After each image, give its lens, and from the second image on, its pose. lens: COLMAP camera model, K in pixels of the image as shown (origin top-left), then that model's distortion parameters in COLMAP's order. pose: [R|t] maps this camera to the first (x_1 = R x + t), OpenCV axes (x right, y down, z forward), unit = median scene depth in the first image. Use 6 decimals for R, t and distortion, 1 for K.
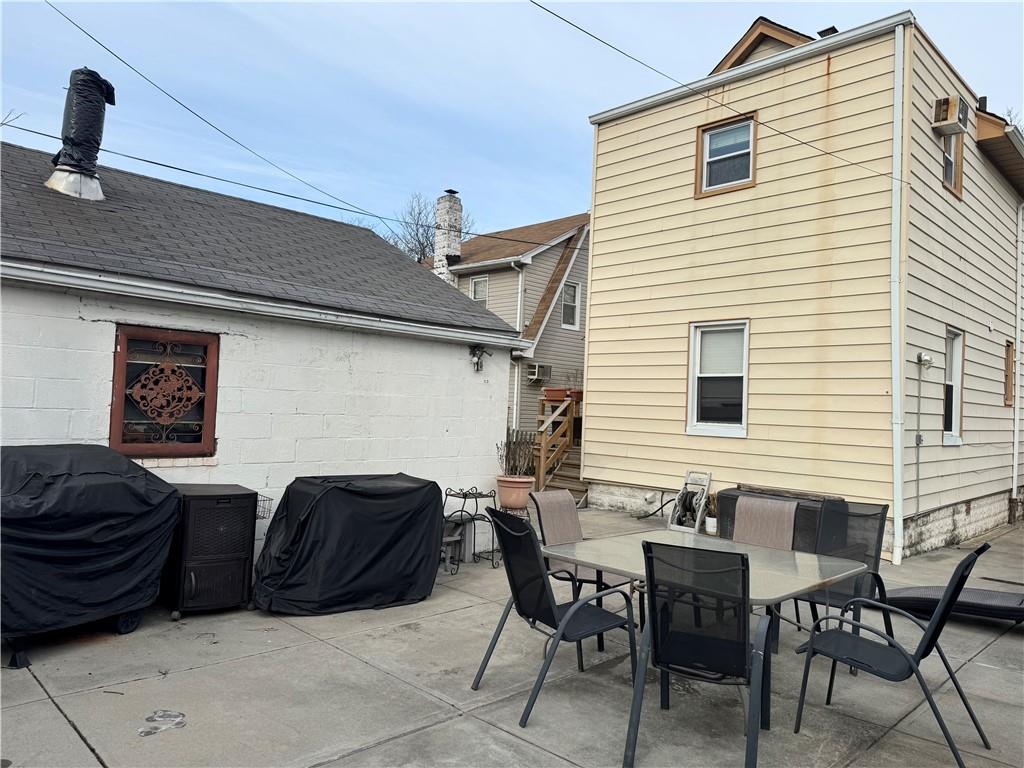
lens RADIAL K [[712.7, 0, 513.8], [0, 712.7, 385.5], [0, 0, 1]] dist [0.057931, -0.070585]
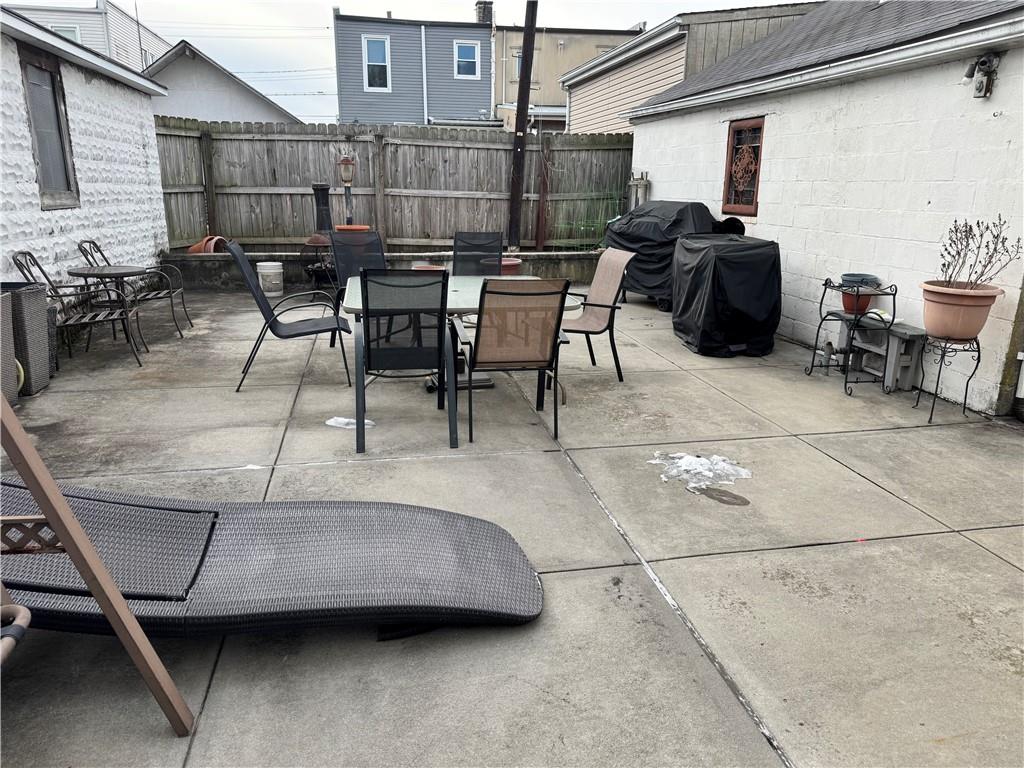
lens RADIAL K [[712.7, 0, 513.8], [0, 712.7, 385.5], [0, 0, 1]] dist [0.057931, -0.070585]
pose [[-0.555748, 0.182248, -0.811129, 0.961193], [-0.009298, 0.974252, 0.225270, 0.110897], [0.831299, 0.132735, -0.539744, 1.417868]]
